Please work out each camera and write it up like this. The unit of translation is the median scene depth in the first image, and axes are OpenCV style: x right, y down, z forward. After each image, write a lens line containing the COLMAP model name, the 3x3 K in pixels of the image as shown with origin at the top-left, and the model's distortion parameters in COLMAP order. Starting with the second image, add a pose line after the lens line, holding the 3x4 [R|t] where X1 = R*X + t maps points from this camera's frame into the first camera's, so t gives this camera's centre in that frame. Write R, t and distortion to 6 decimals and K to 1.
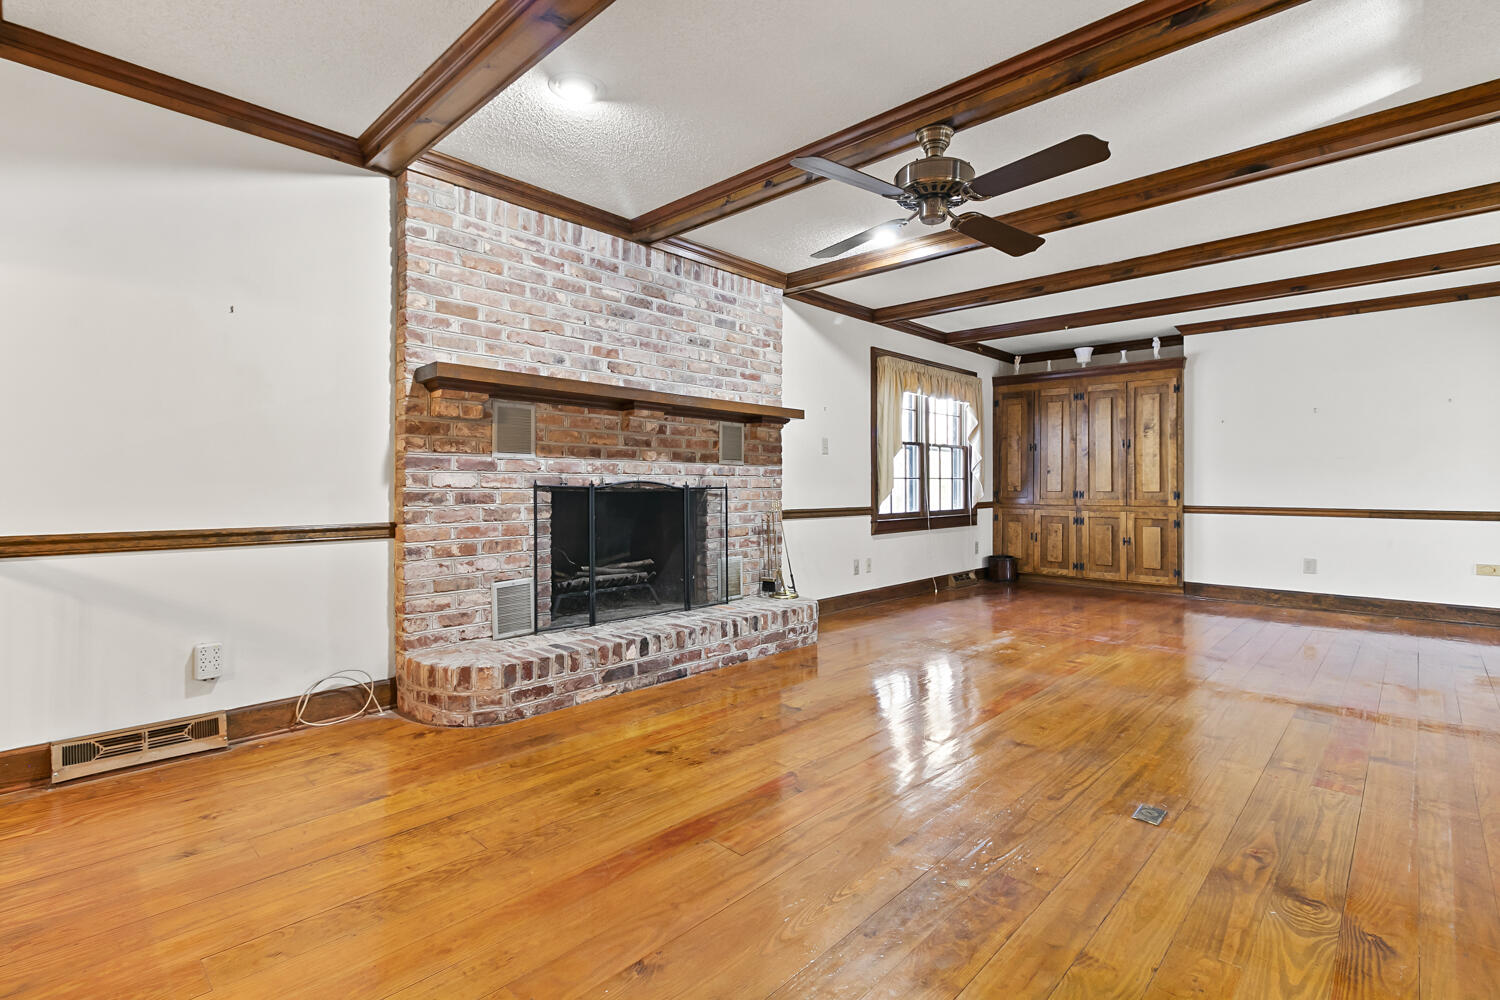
lens RADIAL K [[699.5, 0, 753.3], [0, 699.5, 485.8], [0, 0, 1]] dist [0.003187, -0.000736]
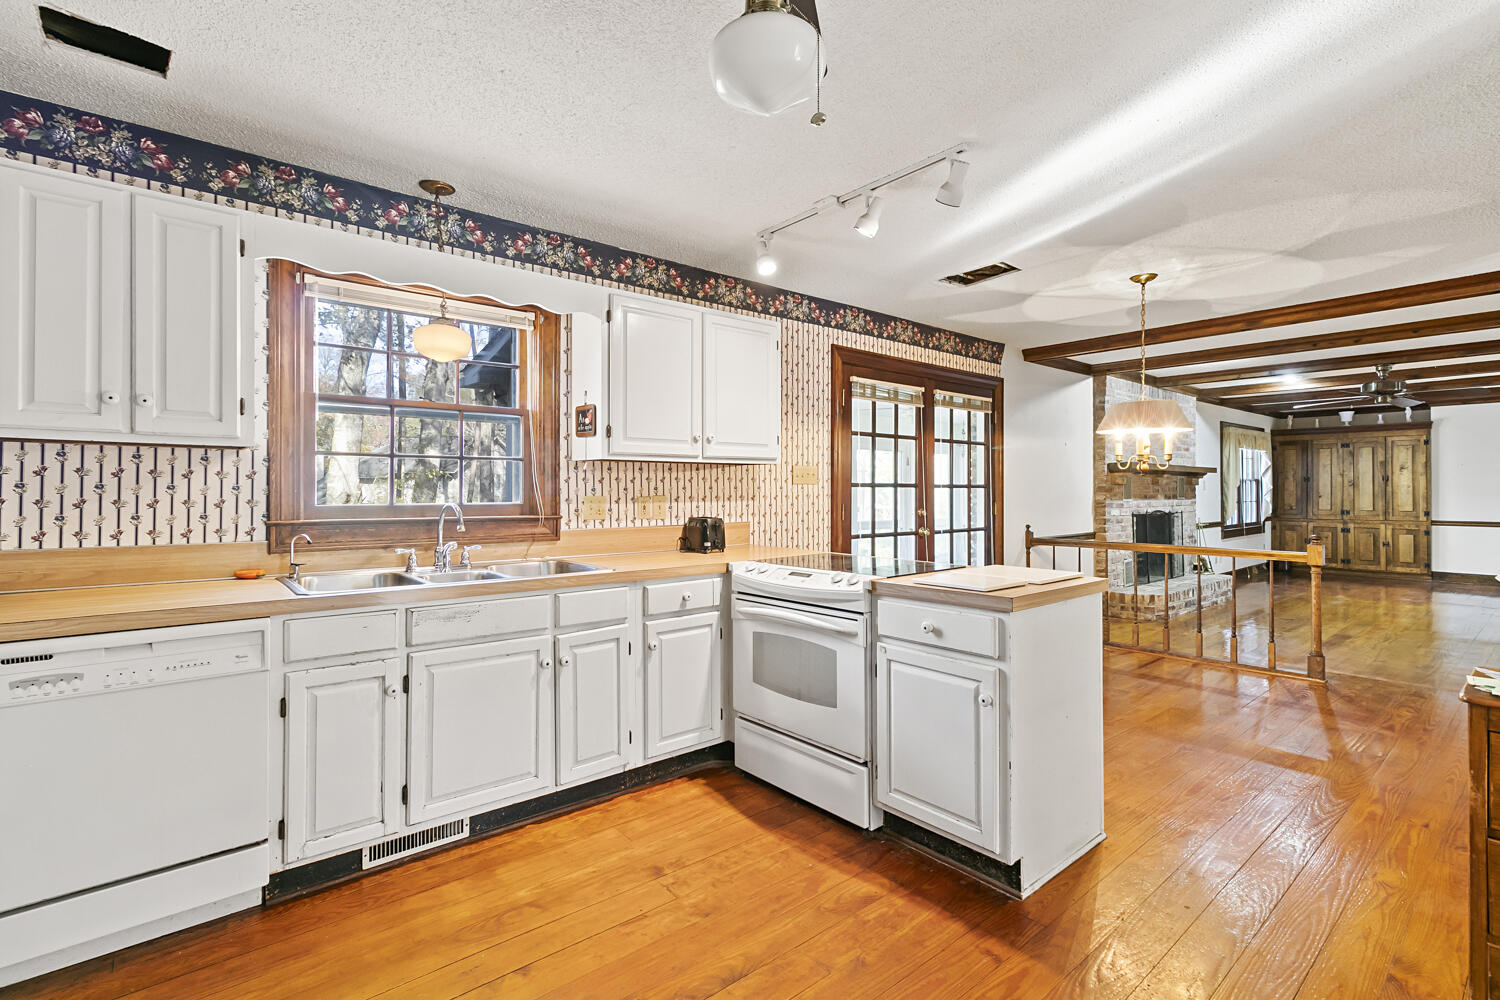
lens RADIAL K [[699.5, 0, 752.9], [0, 699.5, 491.9], [0, 0, 1]] dist [0.003187, -0.000736]
pose [[0.993556, -0.004155, -0.113267, -0.636839], [0.004311, 0.999990, 0.001137, -0.039313], [0.113261, -0.001618, 0.993564, -0.633243]]
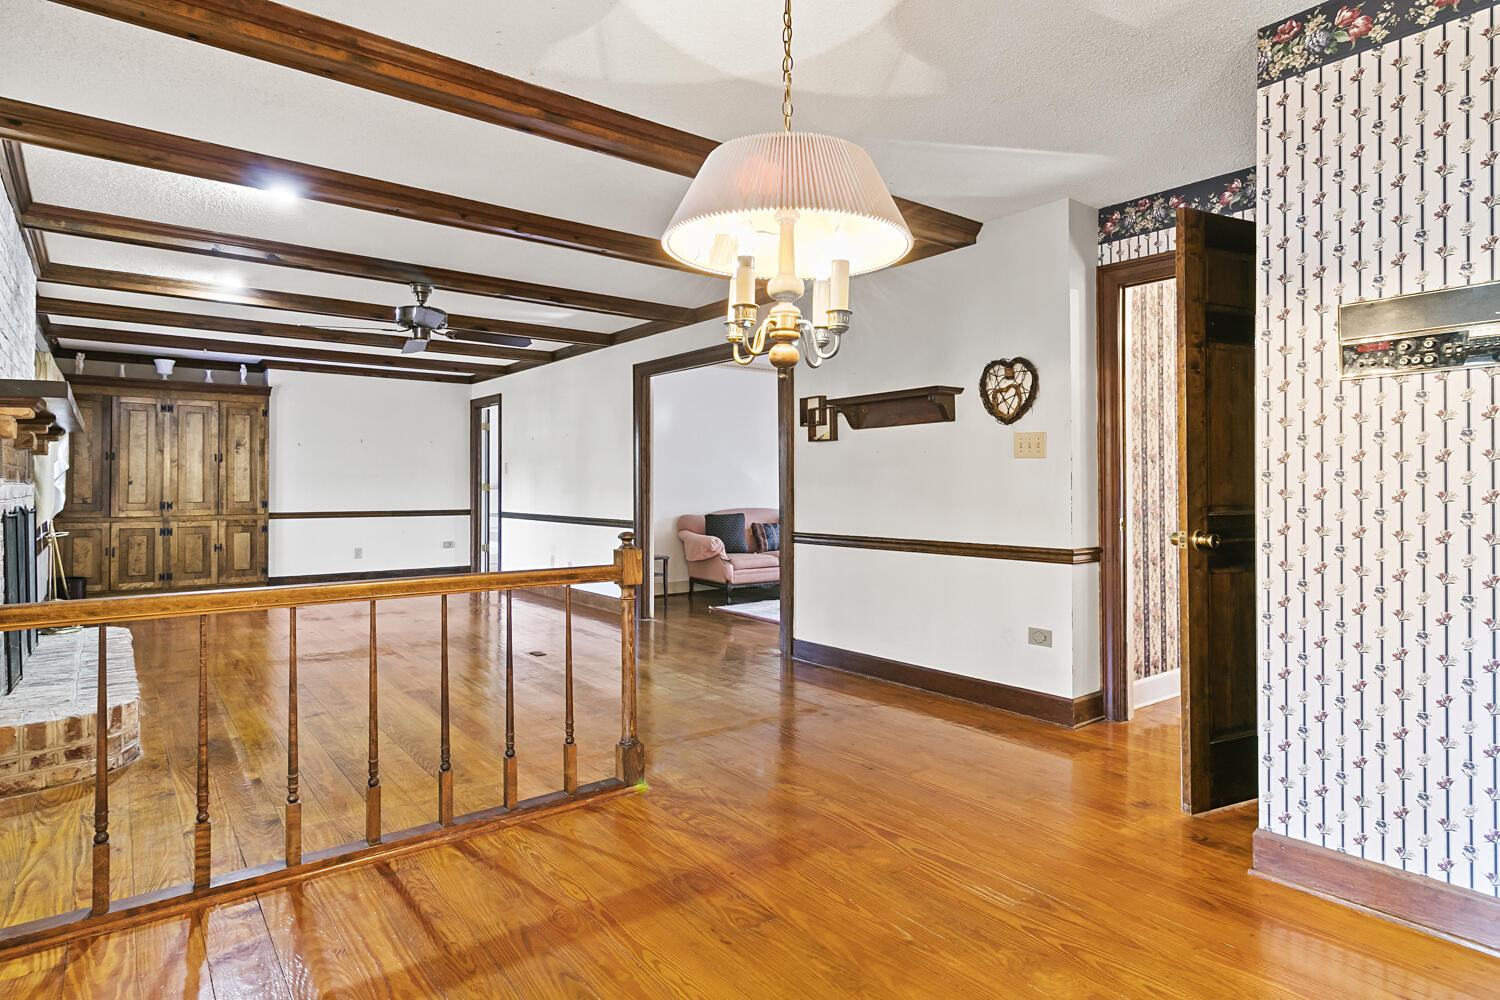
lens RADIAL K [[830.5, 0, 738.9], [0, 830.5, 470.2], [0, 0, 1]] dist [0.001624, 0.000624]
pose [[0.171967, 0.015768, 0.984976, -0.605598], [-0.000258, 0.999873, -0.015962, -0.020644], [-0.985103, 0.002491, 0.171949, -0.017166]]
